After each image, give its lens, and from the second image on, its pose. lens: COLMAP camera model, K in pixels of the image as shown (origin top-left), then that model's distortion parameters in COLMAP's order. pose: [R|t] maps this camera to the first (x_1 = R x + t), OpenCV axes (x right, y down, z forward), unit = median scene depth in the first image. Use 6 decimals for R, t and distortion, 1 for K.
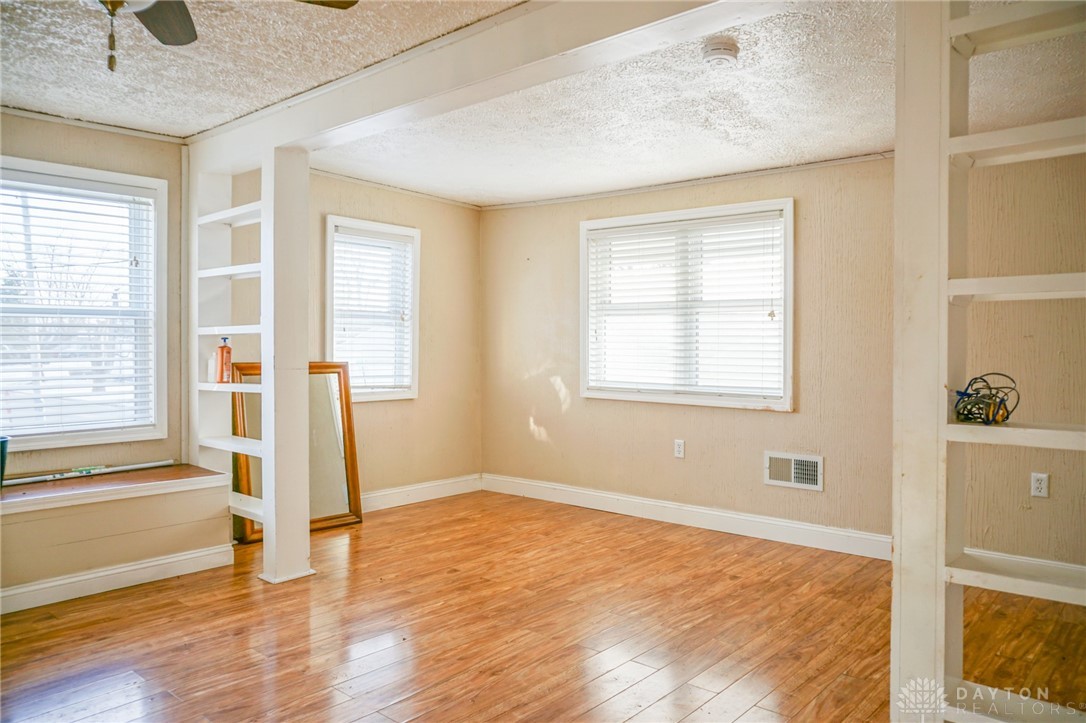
lens RADIAL K [[768.0, 0, 543.6], [0, 768.0, 358.6], [0, 0, 1]] dist [-0.004059, -0.000621]
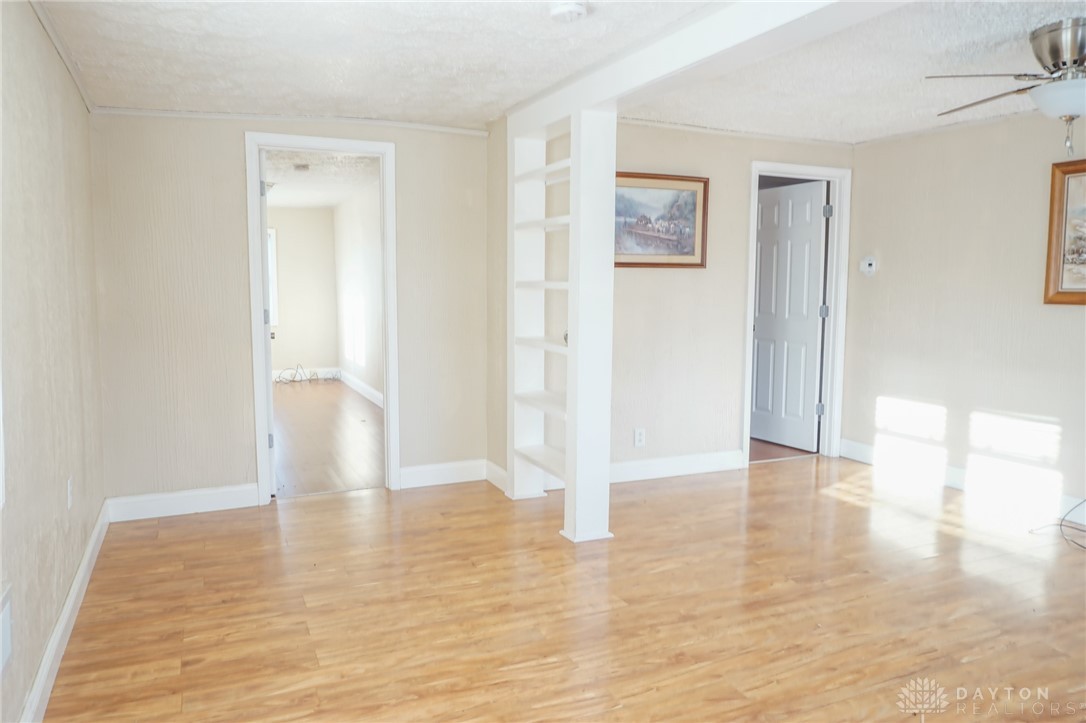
lens RADIAL K [[768.0, 0, 542.3], [0, 768.0, 360.3], [0, 0, 1]] dist [-0.004059, -0.000621]
pose [[-0.913642, -0.052069, 0.403171, -0.127082], [-0.005461, 0.993246, 0.115901, -0.074479], [-0.406483, 0.103690, -0.907756, 1.755459]]
